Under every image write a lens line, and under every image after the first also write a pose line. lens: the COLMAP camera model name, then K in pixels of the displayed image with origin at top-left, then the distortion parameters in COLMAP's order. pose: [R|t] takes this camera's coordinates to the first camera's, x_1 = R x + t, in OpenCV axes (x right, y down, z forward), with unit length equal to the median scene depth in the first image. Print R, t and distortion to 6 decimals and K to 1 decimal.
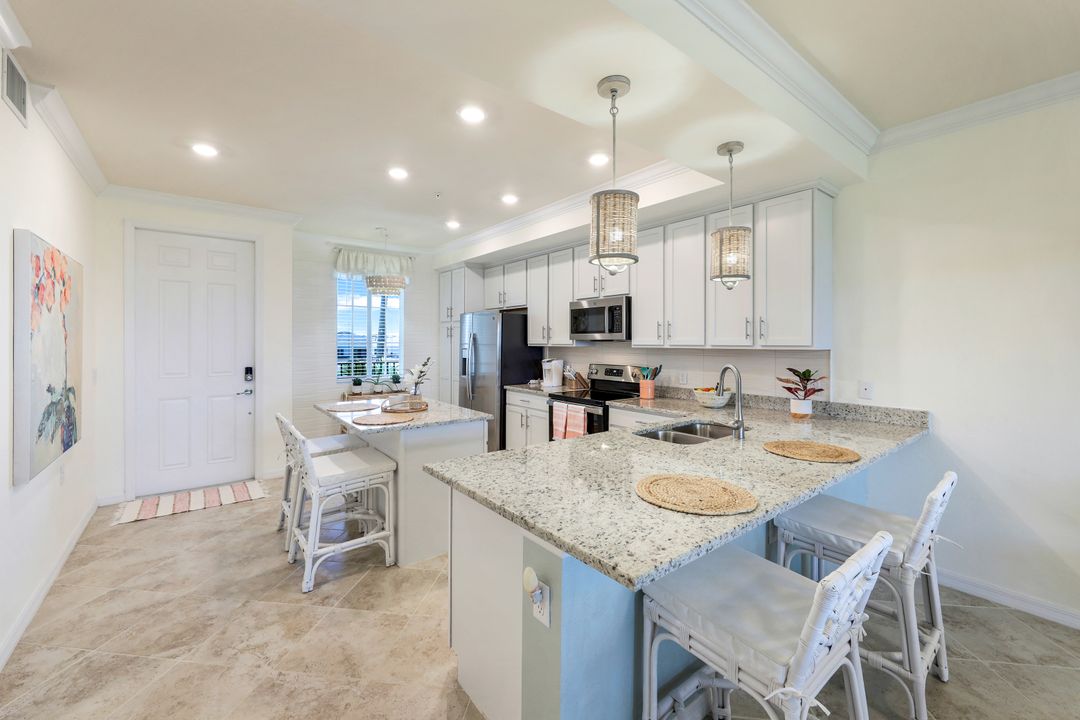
lens RADIAL K [[439.6, 0, 534.9], [0, 439.6, 340.8], [0, 0, 1]] dist [-0.000549, 0.000024]
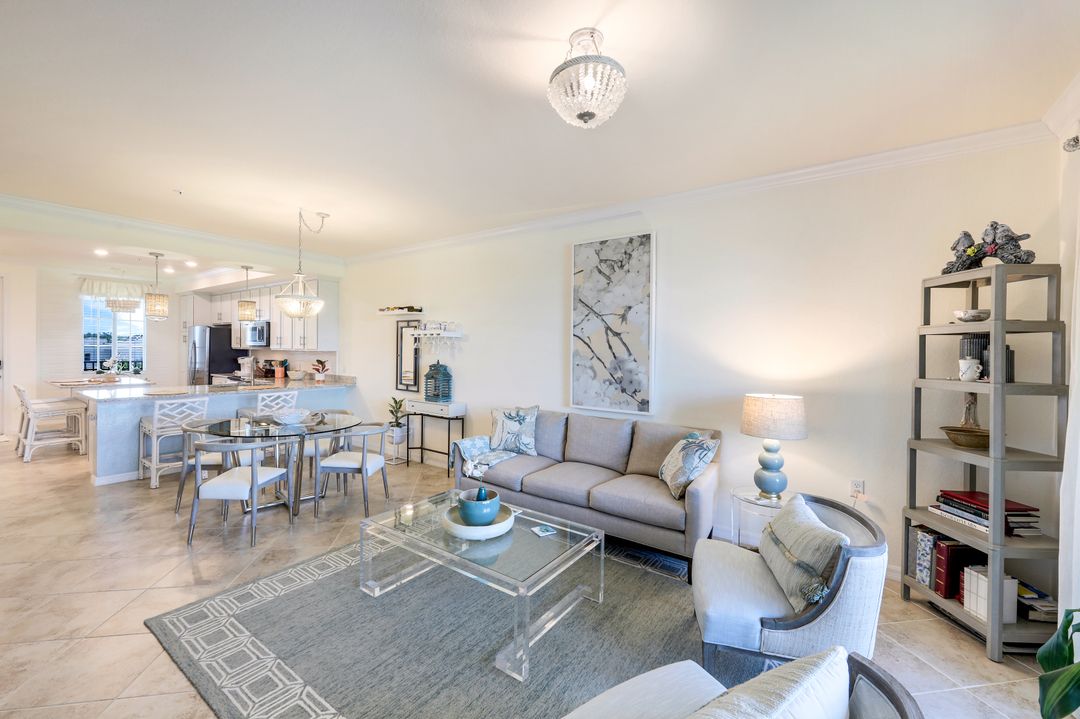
lens RADIAL K [[439.6, 0, 538.9], [0, 439.6, 353.4], [0, 0, 1]] dist [-0.000549, 0.000024]
pose [[0.959480, 0.011995, 0.281522, 0.614397], [-0.015374, 0.999834, 0.009797, -0.004492], [-0.281358, -0.013728, 0.959505, -0.843433]]
